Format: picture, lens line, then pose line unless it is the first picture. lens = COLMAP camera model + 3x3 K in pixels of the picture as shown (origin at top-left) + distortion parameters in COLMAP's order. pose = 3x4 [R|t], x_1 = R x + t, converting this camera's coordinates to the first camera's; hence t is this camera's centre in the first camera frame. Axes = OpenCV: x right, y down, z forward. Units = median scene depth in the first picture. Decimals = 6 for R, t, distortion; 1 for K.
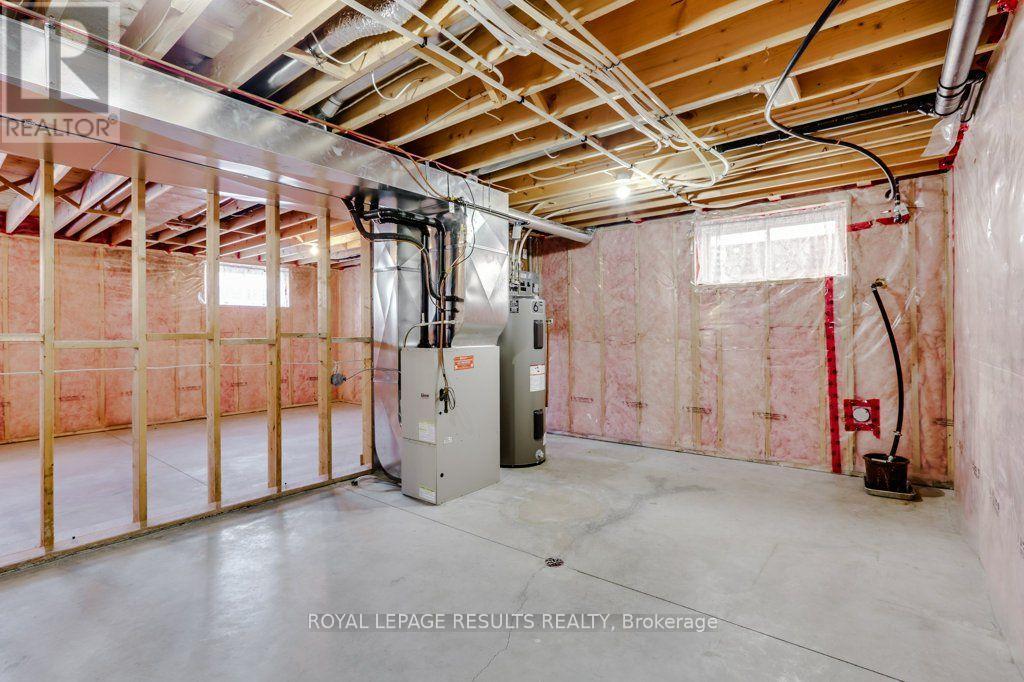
lens RADIAL K [[469.3, 0, 510.9], [0, 469.3, 332.9], [0, 0, 1]] dist [-0.005818, 0.001104]
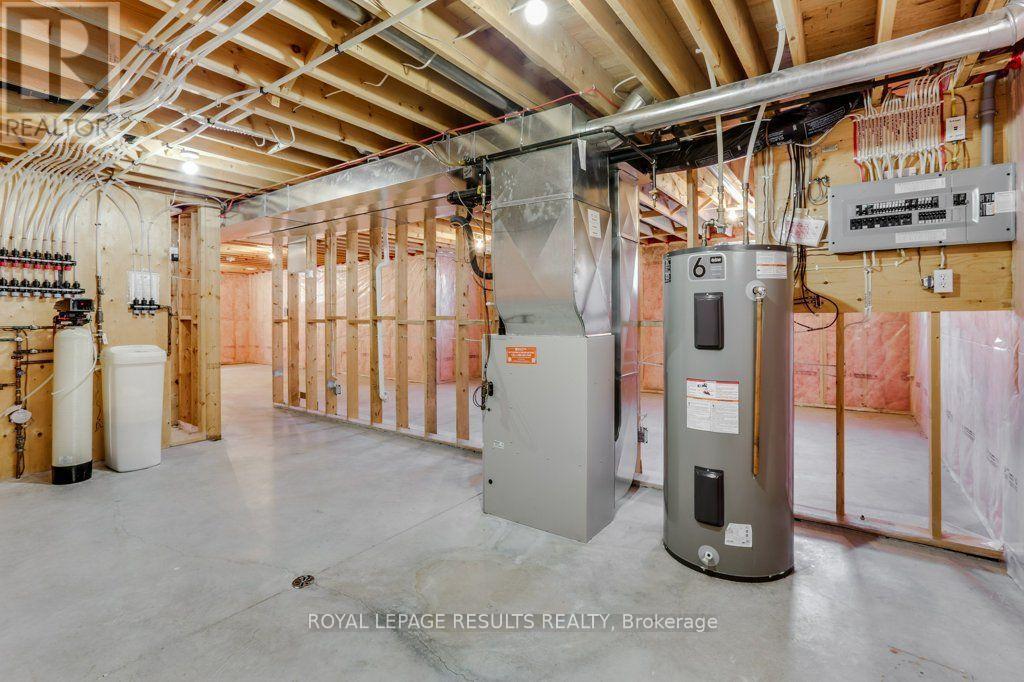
lens RADIAL K [[469.3, 0, 511.3], [0, 469.3, 324.8], [0, 0, 1]] dist [-0.005818, 0.001104]
pose [[0.053808, -0.003566, -0.998545, 0.689271], [-0.004342, 0.999983, -0.003805, 0.015863], [0.998542, 0.004540, 0.053791, 0.947535]]
